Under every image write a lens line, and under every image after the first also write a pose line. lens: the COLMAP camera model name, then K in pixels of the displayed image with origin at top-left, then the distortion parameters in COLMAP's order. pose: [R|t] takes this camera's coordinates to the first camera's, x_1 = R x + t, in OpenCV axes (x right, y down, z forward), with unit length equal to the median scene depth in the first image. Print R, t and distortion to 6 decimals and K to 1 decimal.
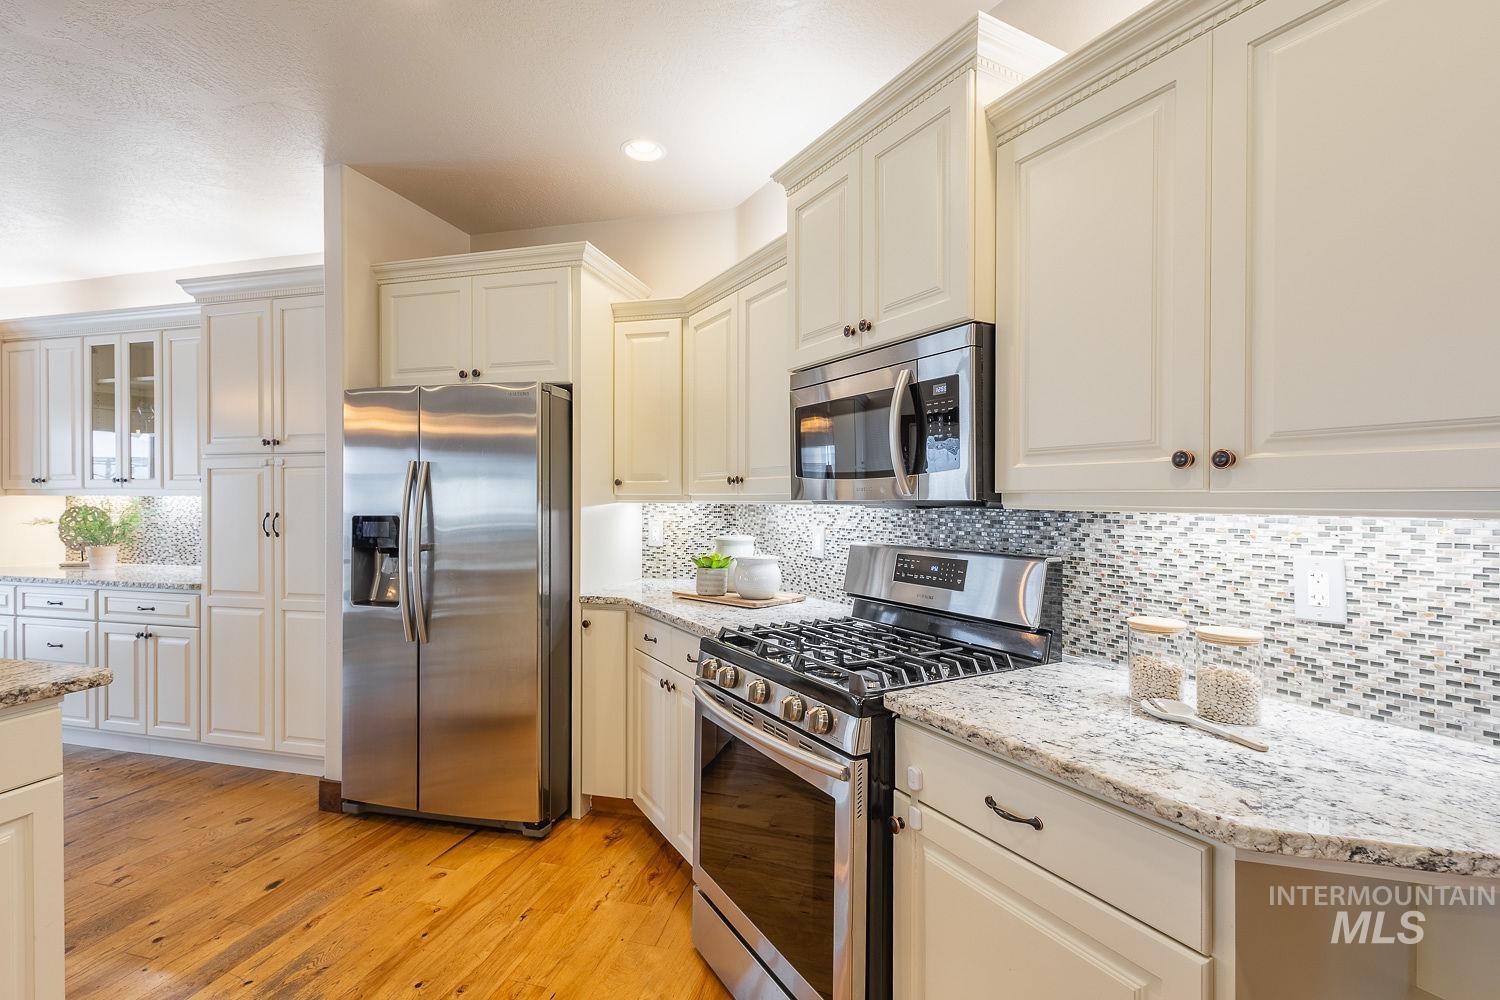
lens RADIAL K [[679.6, 0, 750.0], [0, 679.6, 500.0], [0, 0, 1]] dist [-0.000055, -0.000224]
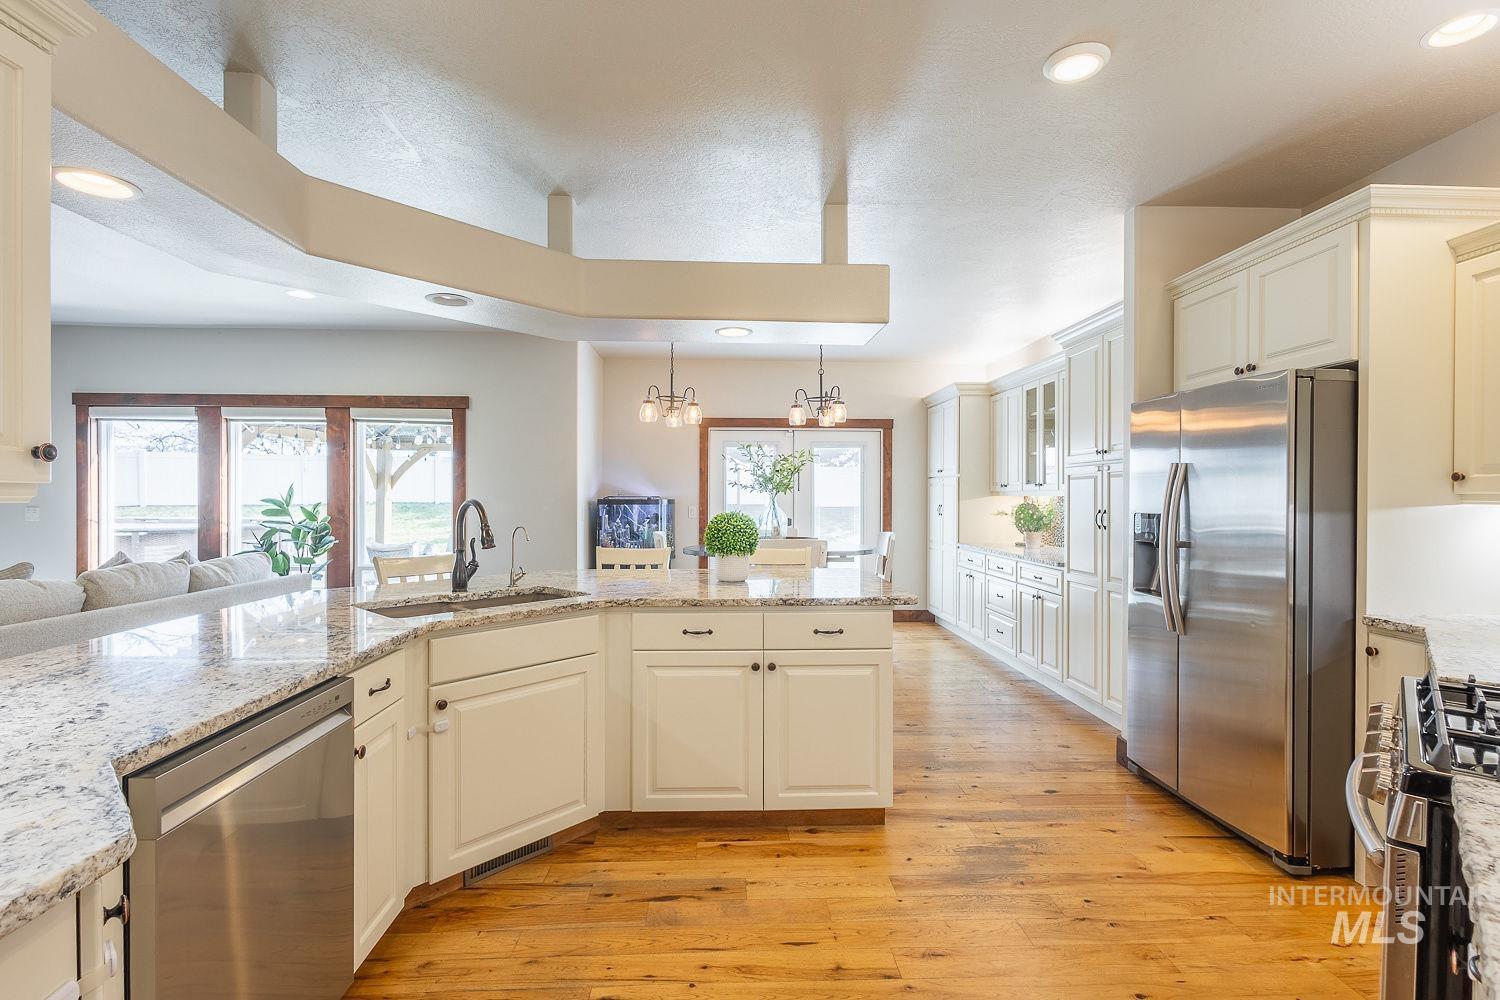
lens RADIAL K [[652.5, 0, 750.0], [0, 652.5, 500.0], [0, 0, 1]] dist [0.002113, 0.000374]
pose [[0.314817, 0.003819, -0.949145, 0.266906], [-0.003311, 0.999990, 0.002926, 0.000051], [0.949147, 0.002221, 0.314827, 0.040511]]
